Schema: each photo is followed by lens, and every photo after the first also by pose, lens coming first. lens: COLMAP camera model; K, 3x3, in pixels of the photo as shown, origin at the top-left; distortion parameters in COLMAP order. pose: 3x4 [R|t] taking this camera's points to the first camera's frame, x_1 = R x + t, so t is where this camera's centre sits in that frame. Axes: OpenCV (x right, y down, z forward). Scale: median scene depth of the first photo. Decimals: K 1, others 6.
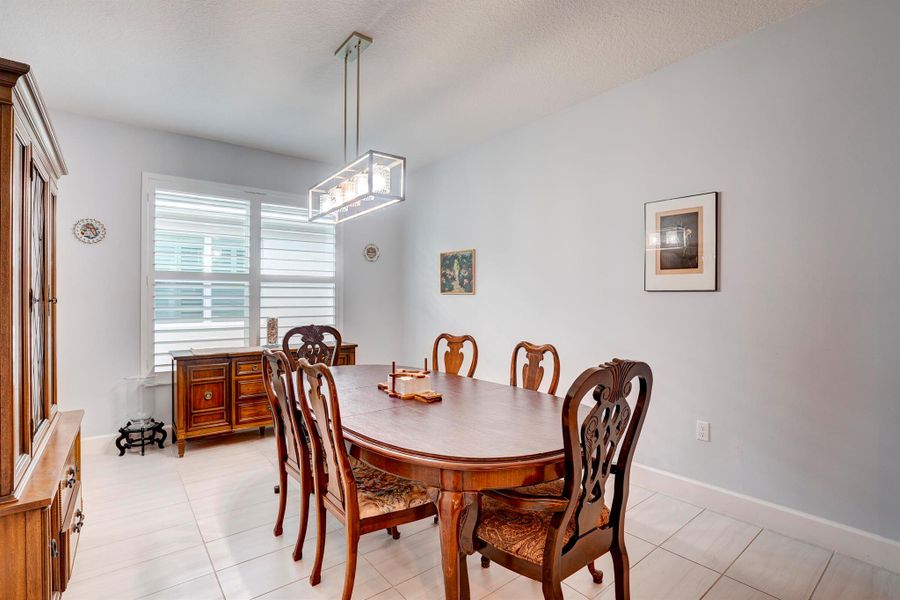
lens RADIAL K [[417.8, 0, 449.2], [0, 417.8, 300.4], [0, 0, 1]] dist [-0.034989, 0.003457]
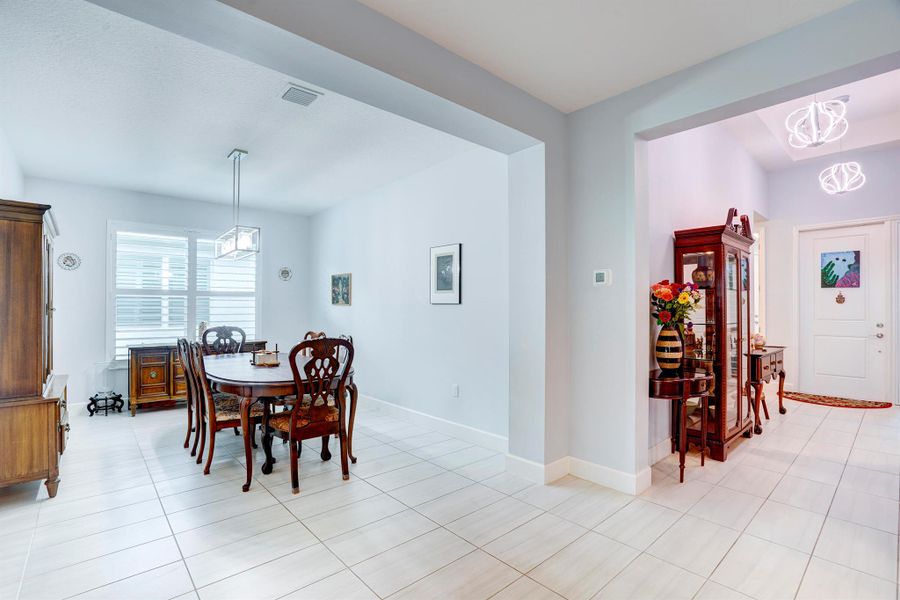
lens RADIAL K [[417.8, 0, 452.9], [0, 417.8, 306.5], [0, 0, 1]] dist [-0.034989, 0.003457]
pose [[0.998653, 0.000226, 0.051879, 0.394232], [0.000141, 0.999975, -0.007063, -0.000017], [-0.051880, 0.007061, 0.998628, -0.498743]]
